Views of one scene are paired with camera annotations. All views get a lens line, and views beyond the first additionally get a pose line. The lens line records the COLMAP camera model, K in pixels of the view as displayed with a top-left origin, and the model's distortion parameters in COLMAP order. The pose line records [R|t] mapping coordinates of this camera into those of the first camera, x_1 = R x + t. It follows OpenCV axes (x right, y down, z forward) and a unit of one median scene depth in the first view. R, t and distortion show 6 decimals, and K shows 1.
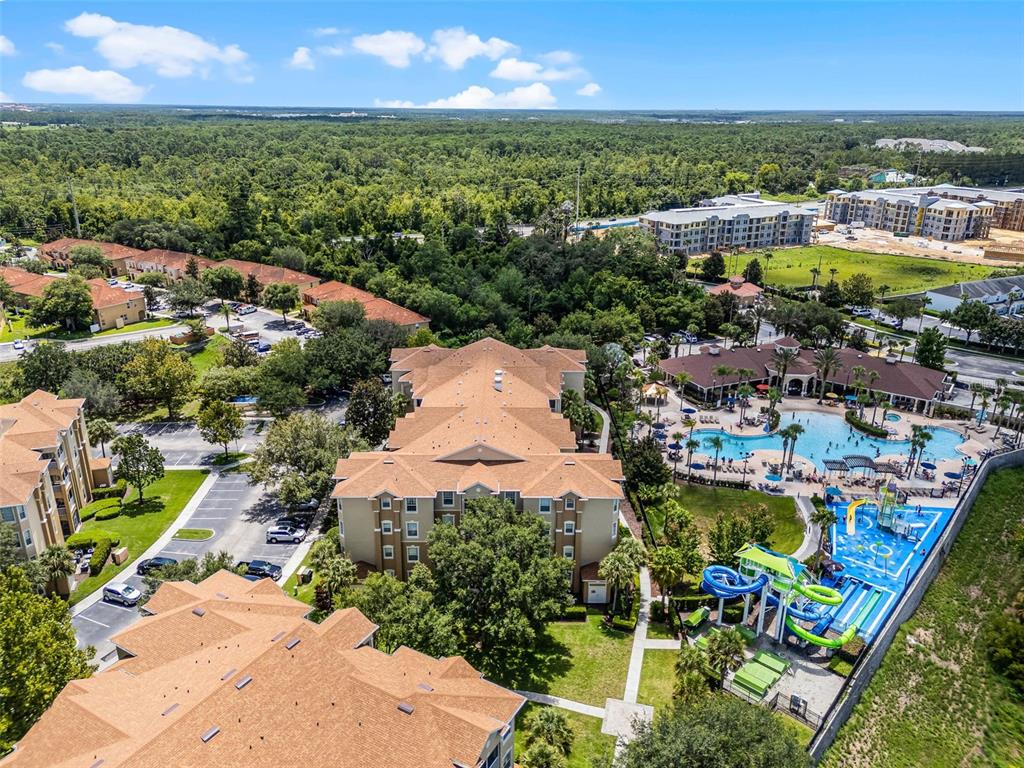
lens RADIAL K [[728.0, 0, 505.7], [0, 728.0, 377.9], [0, 0, 1]] dist [0.069674, -0.072761]
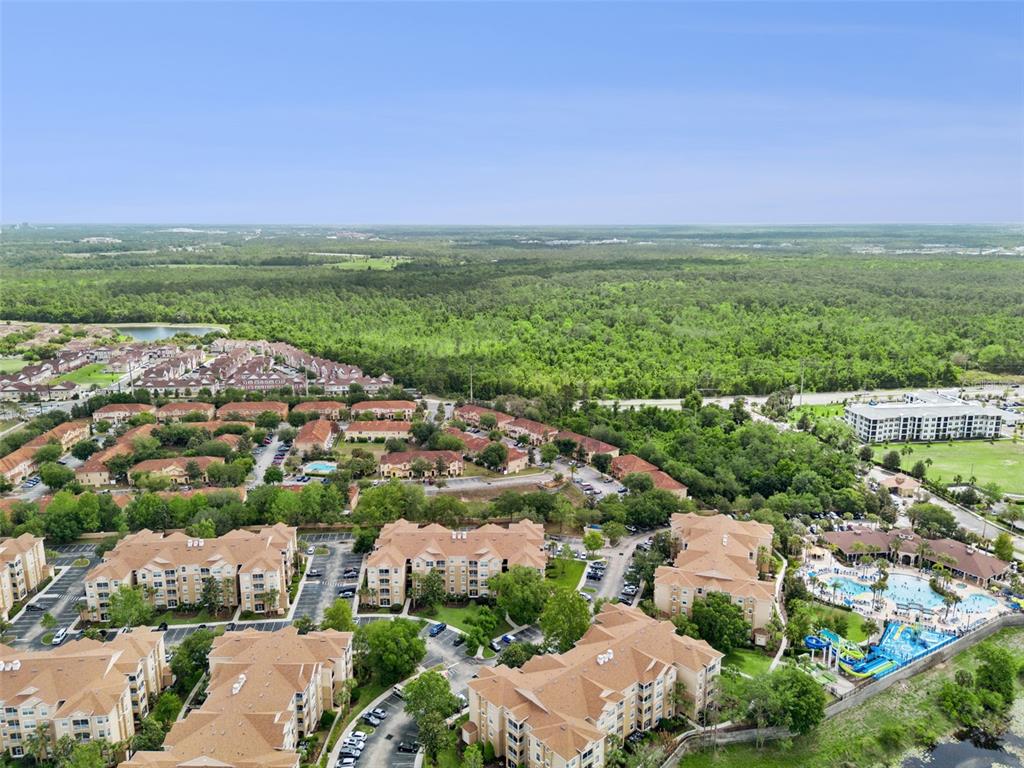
lens RADIAL K [[728.0, 0, 505.7], [0, 728.0, 377.9], [0, 0, 1]] dist [0.069674, -0.072761]
pose [[0.946869, 0.061138, -0.315756, 0.023644], [-0.100205, 0.988979, -0.108996, -0.127705], [0.305612, 0.134846, 0.942559, -0.995480]]
